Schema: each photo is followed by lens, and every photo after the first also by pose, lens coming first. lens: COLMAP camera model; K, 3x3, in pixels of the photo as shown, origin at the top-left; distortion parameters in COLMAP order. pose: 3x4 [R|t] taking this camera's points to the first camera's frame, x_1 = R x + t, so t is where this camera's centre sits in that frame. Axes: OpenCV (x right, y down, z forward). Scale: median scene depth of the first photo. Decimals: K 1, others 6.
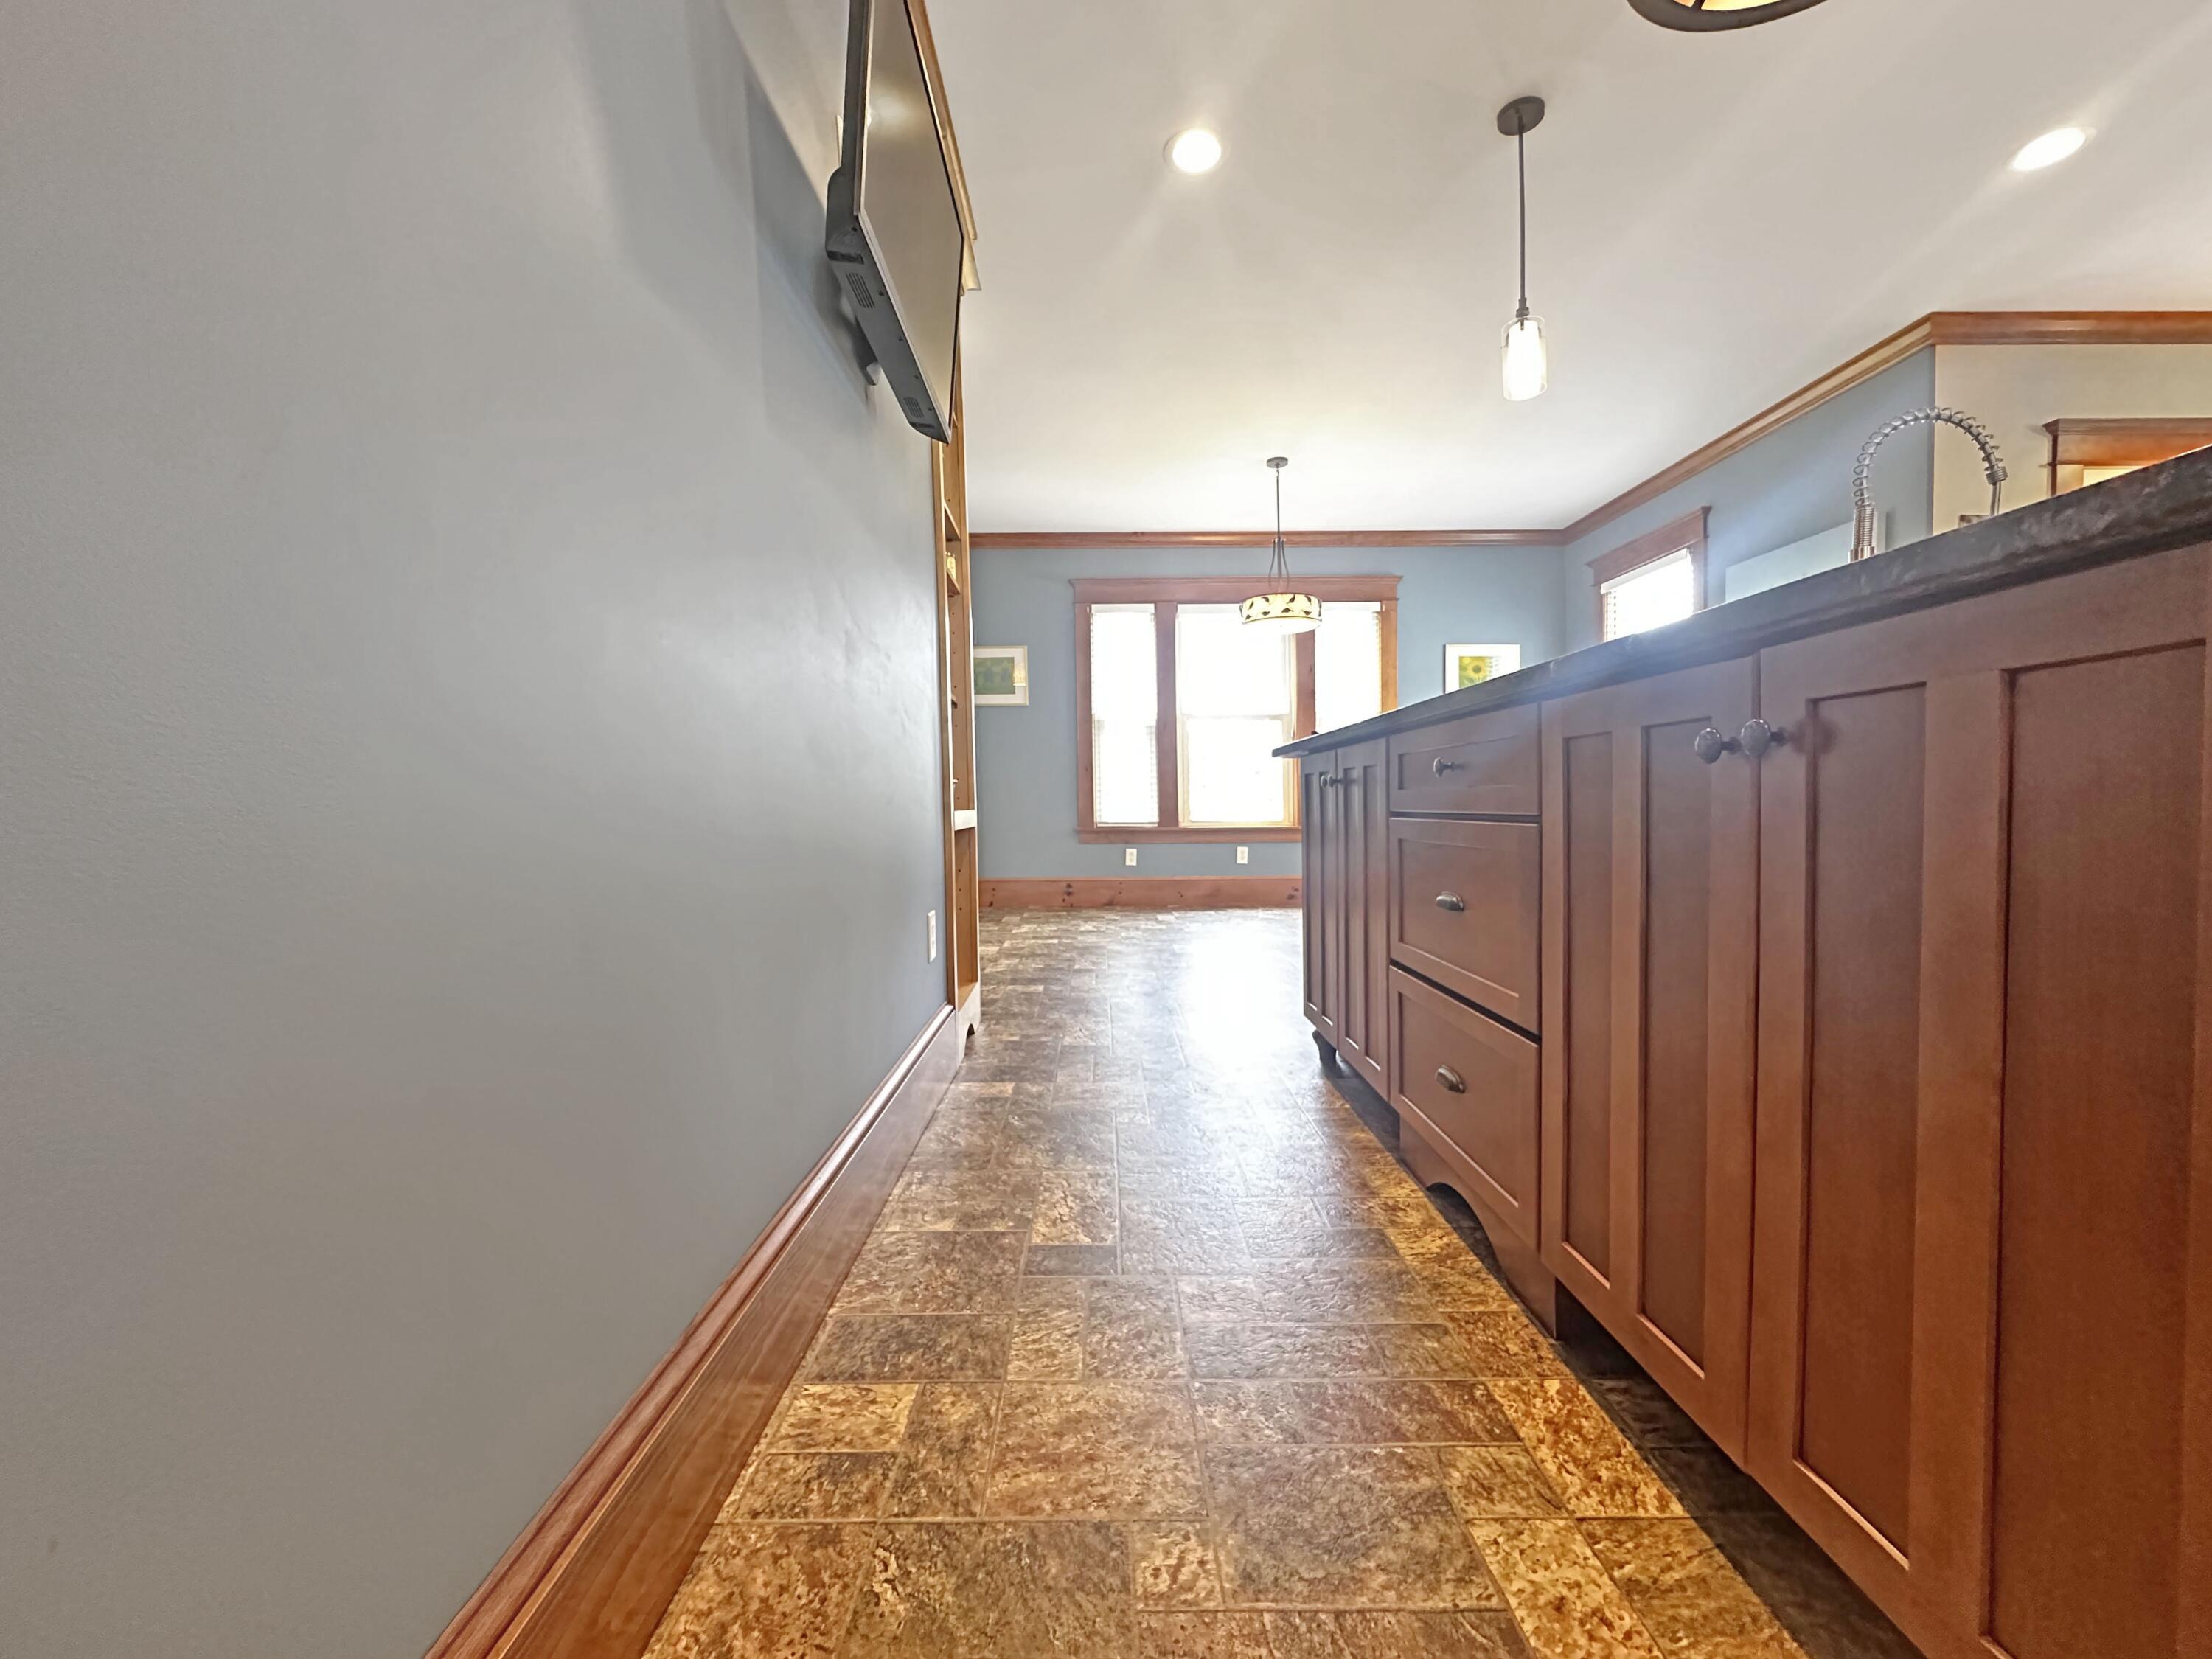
lens RADIAL K [[873.4, 0, 1094.0], [0, 873.4, 846.1], [0, 0, 1]] dist [-0.007866, 0.000979]
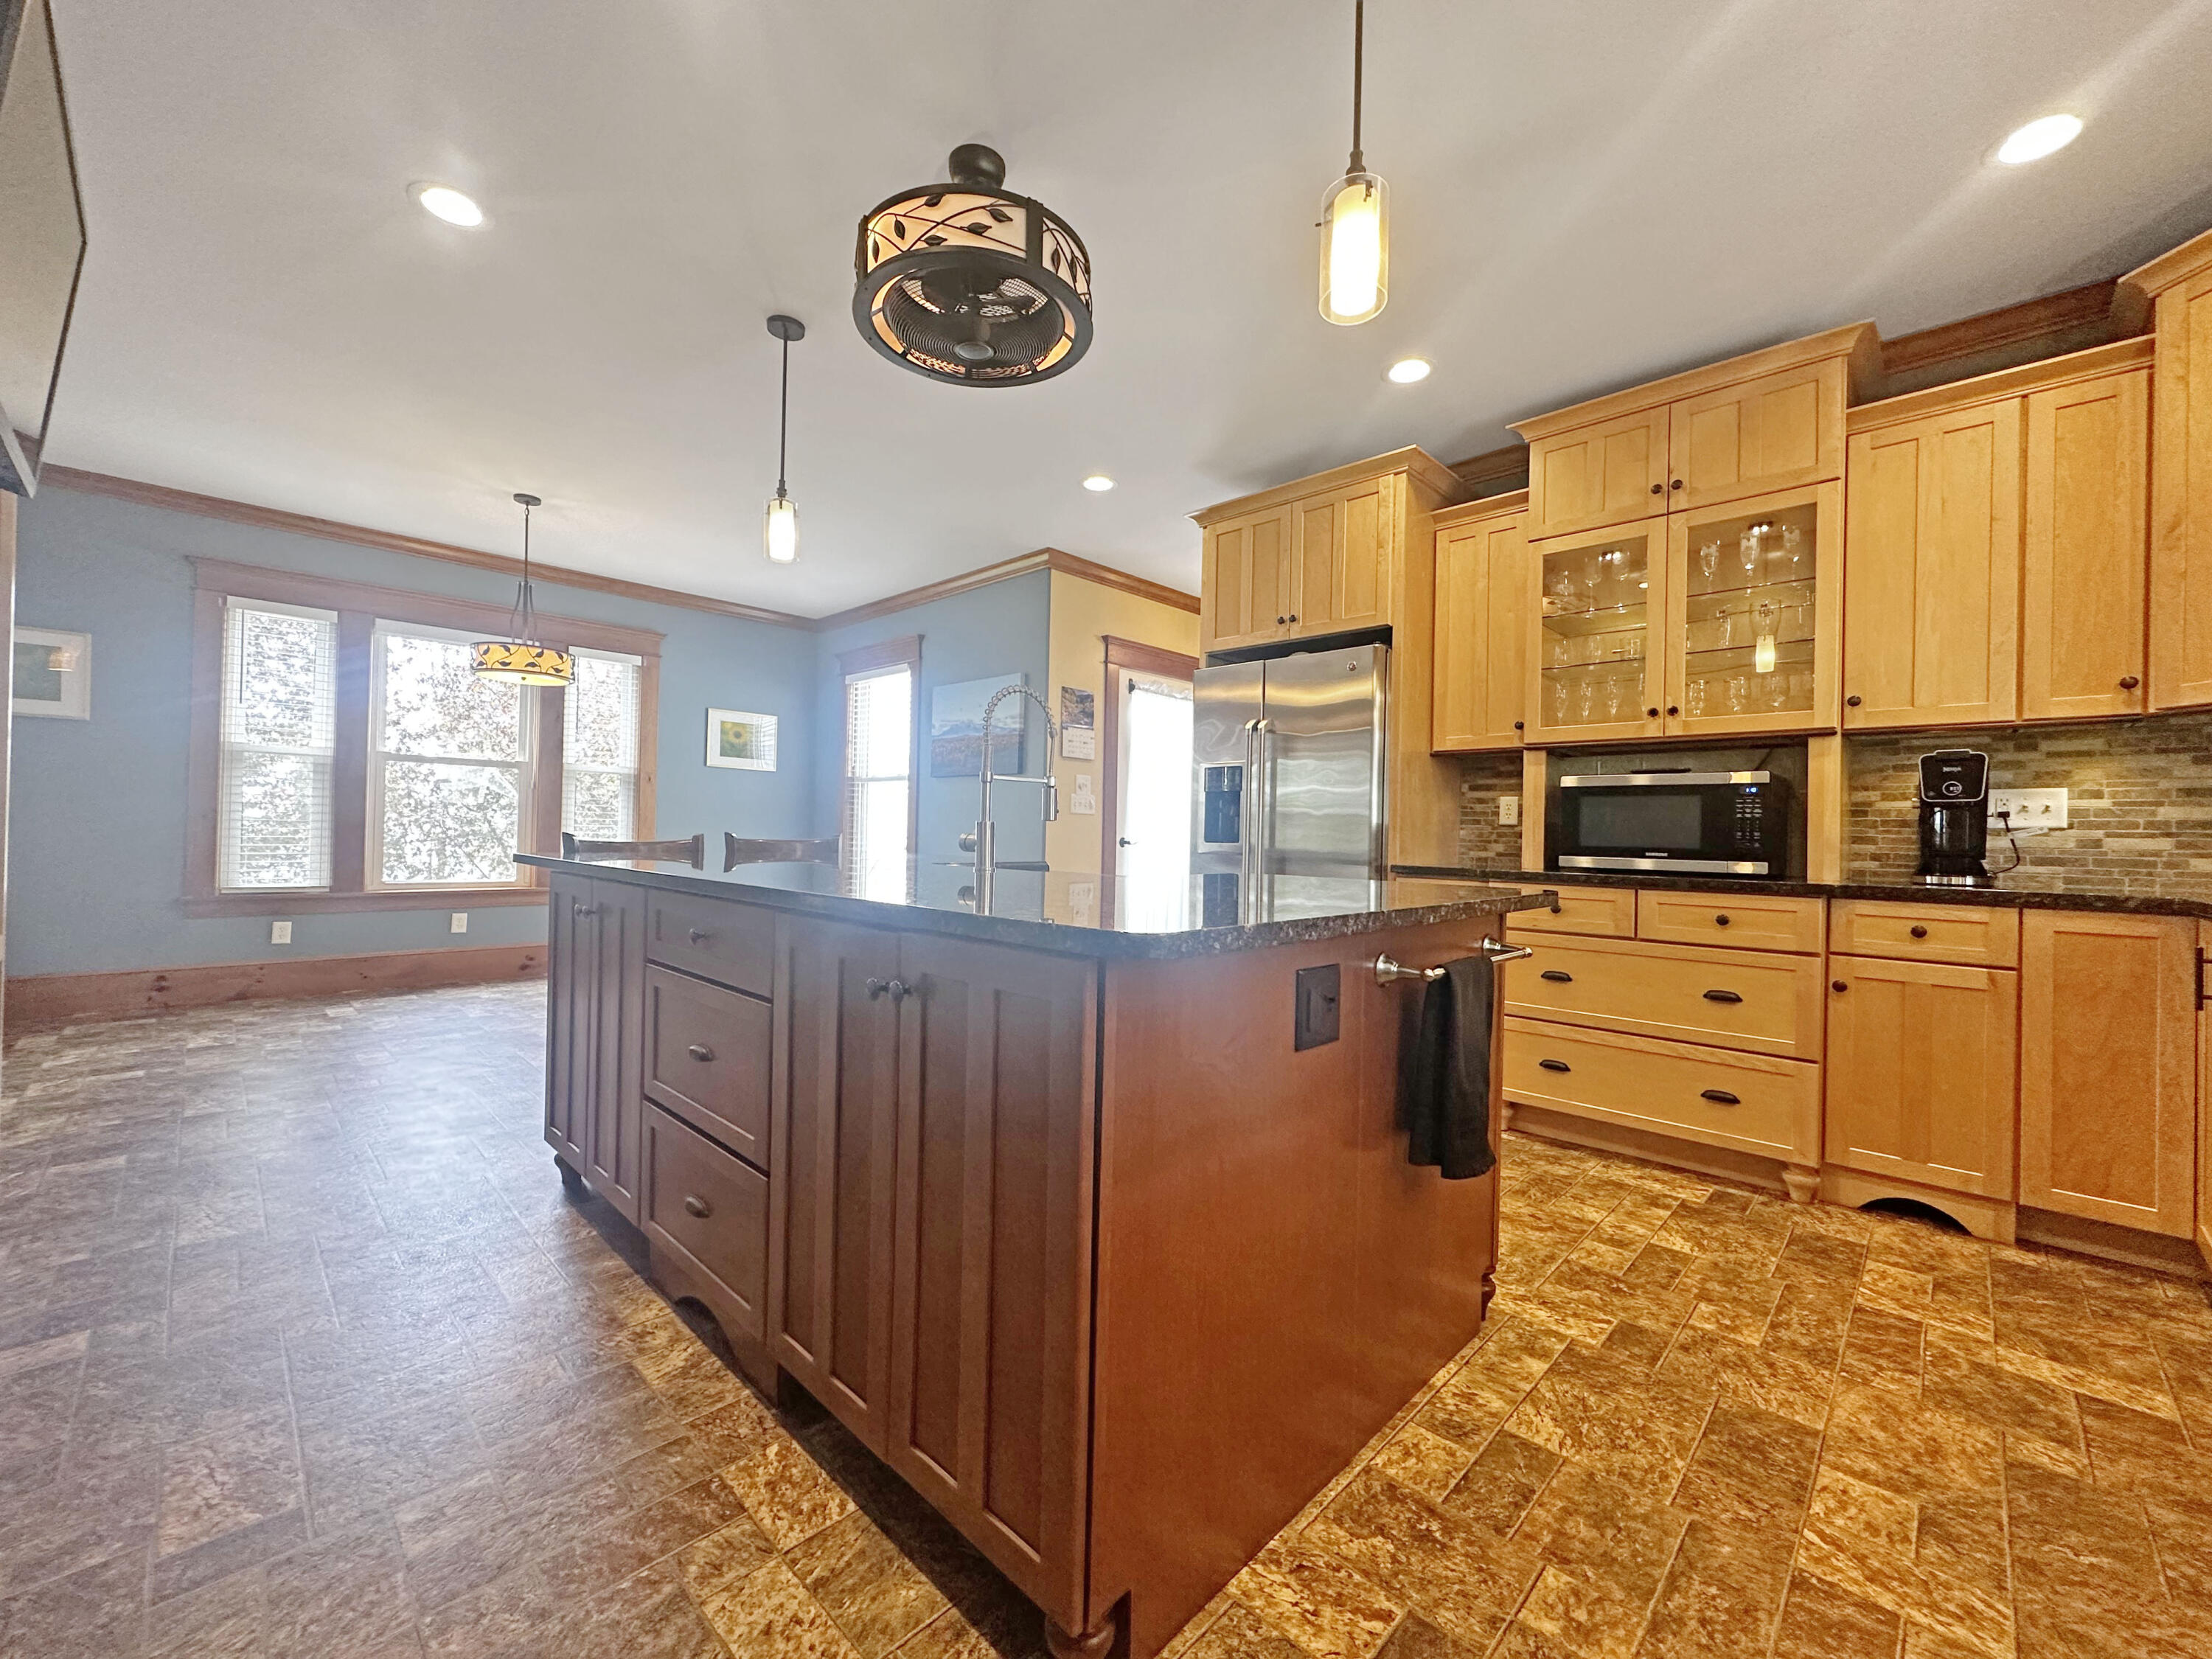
lens RADIAL K [[873.4, 0, 1111.7], [0, 873.4, 820.5], [0, 0, 1]] dist [-0.007866, 0.000979]
pose [[0.682162, 0.042095, 0.729988, -0.070029], [-0.002588, 0.998474, -0.055158, -0.154812], [-0.731196, 0.035737, 0.681230, -0.178429]]
